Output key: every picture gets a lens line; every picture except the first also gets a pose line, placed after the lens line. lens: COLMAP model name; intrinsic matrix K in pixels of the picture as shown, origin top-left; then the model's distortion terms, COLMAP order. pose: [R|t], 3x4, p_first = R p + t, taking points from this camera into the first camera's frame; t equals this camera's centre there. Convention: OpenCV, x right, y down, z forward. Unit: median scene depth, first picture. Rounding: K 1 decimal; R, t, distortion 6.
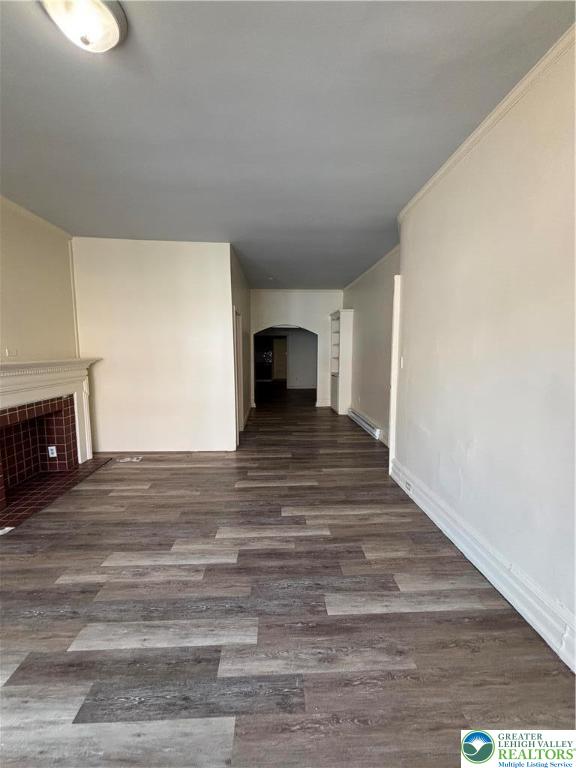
lens RADIAL K [[309.9, 0, 288.6], [0, 309.9, 381.9], [0, 0, 1]] dist [0.000227, -0.000747]
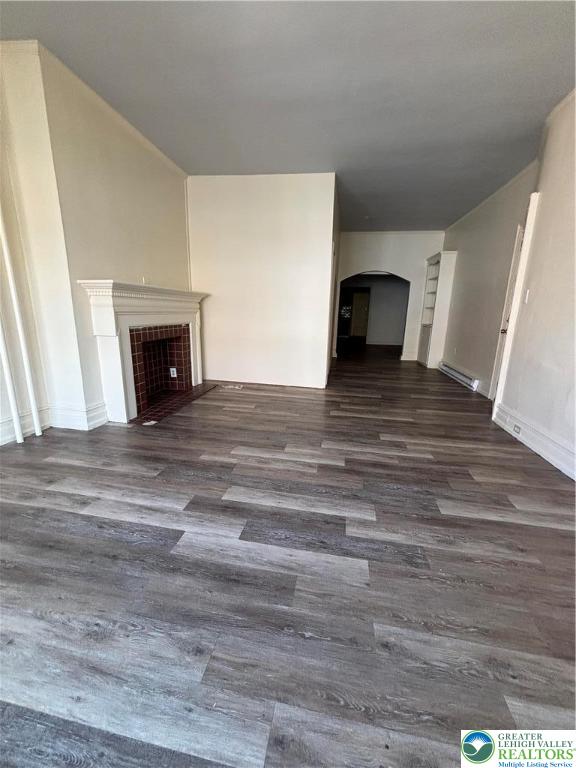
lens RADIAL K [[309.9, 0, 288.2], [0, 309.9, 383.2], [0, 0, 1]] dist [0.000227, -0.000747]
pose [[0.974093, 0.073732, -0.213790, -0.097700], [-0.046257, 0.990331, 0.130785, 0.101914], [0.221366, -0.117508, 0.968085, -0.046565]]
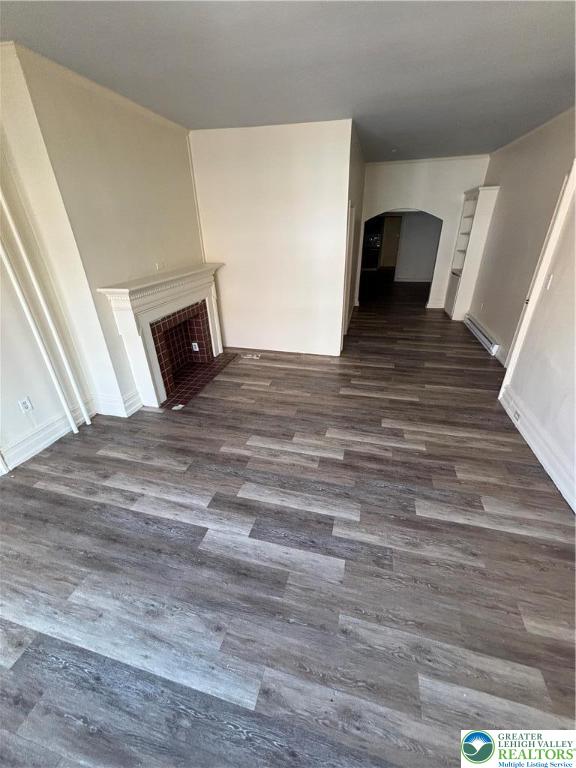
lens RADIAL K [[309.9, 0, 288.2], [0, 309.9, 384.0], [0, 0, 1]] dist [0.000227, -0.000747]
pose [[0.952874, 0.119143, -0.278992, -0.042790], [-0.008644, 0.929942, 0.367605, -0.108796], [0.303244, -0.347869, 0.887147, -0.053828]]
